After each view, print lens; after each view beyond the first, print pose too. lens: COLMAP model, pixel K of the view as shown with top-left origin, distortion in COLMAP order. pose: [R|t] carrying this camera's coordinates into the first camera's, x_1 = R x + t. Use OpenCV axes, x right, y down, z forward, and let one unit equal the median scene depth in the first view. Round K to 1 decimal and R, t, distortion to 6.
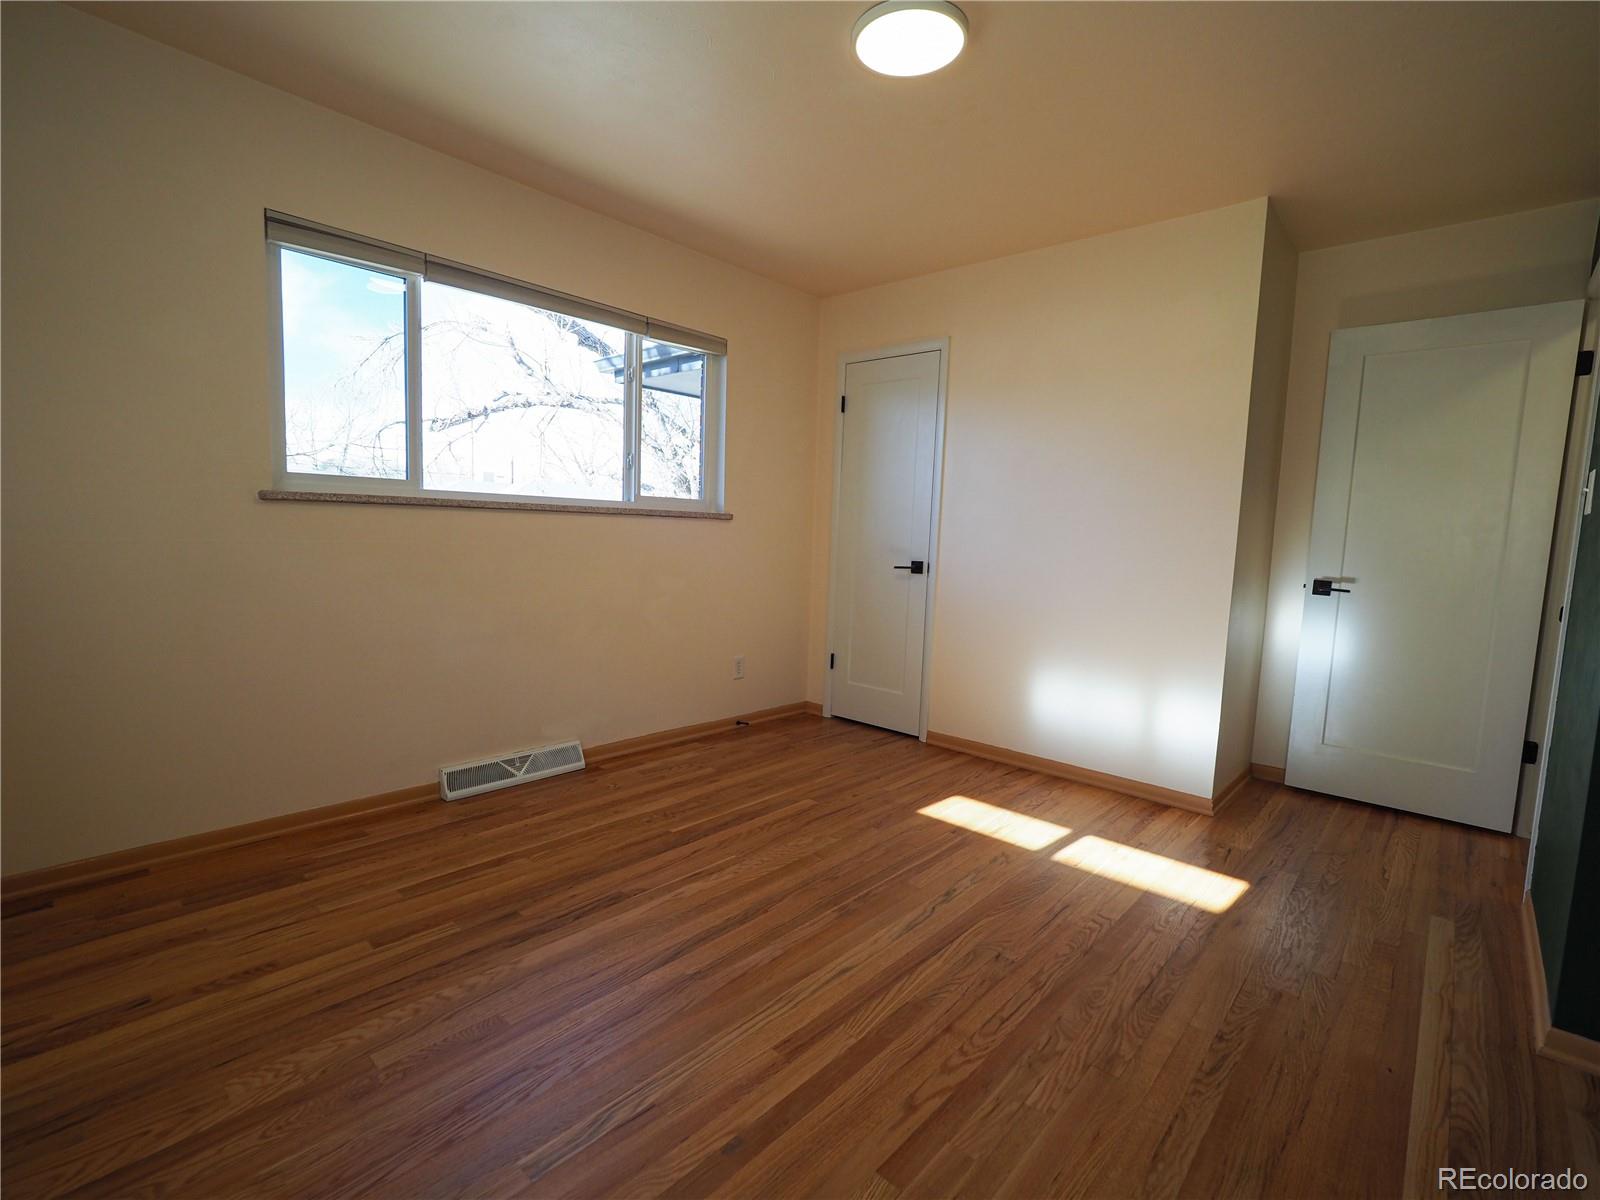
lens RADIAL K [[734.9, 0, 794.1], [0, 734.9, 601.8], [0, 0, 1]] dist [0.000350, -0.000753]
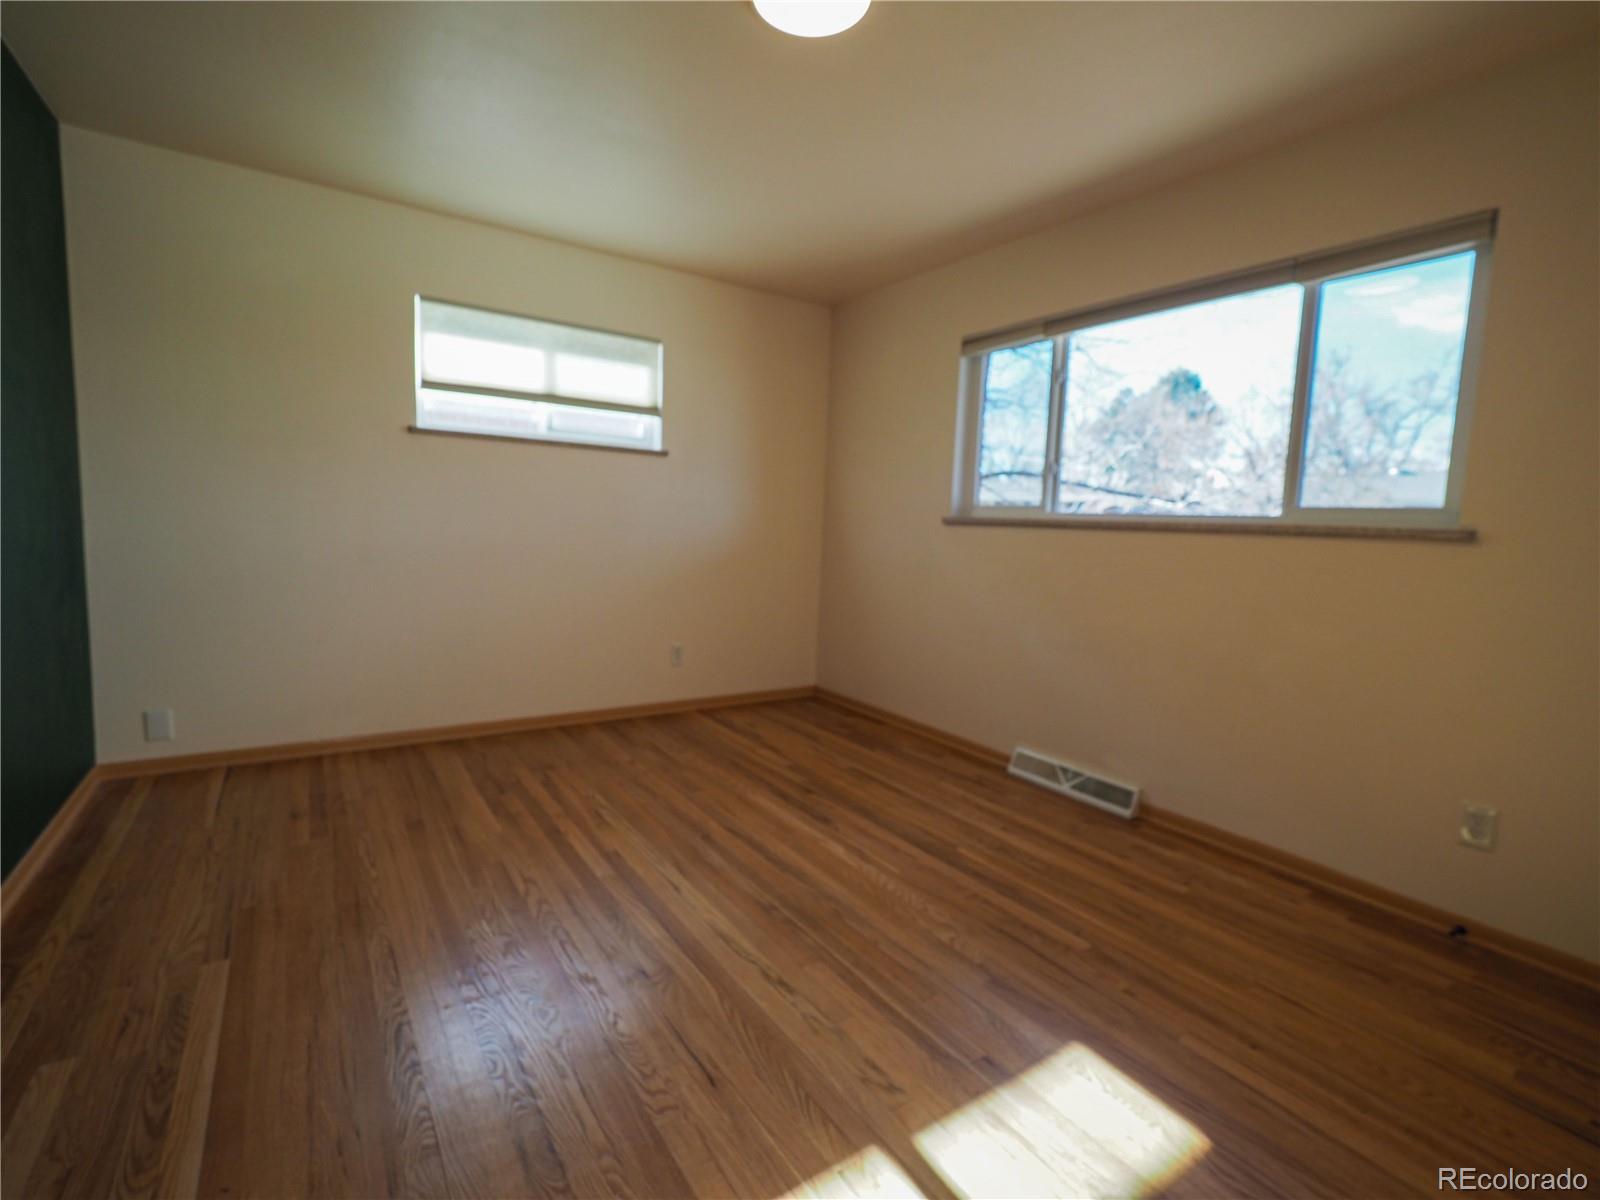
lens RADIAL K [[734.9, 0, 794.2], [0, 734.9, 598.1], [0, 0, 1]] dist [0.000350, -0.000753]
pose [[-0.228658, 0.055907, -0.971900, 0.756512], [-0.147682, 0.984803, 0.091394, -0.064971], [0.962240, 0.164431, -0.216926, 0.892147]]
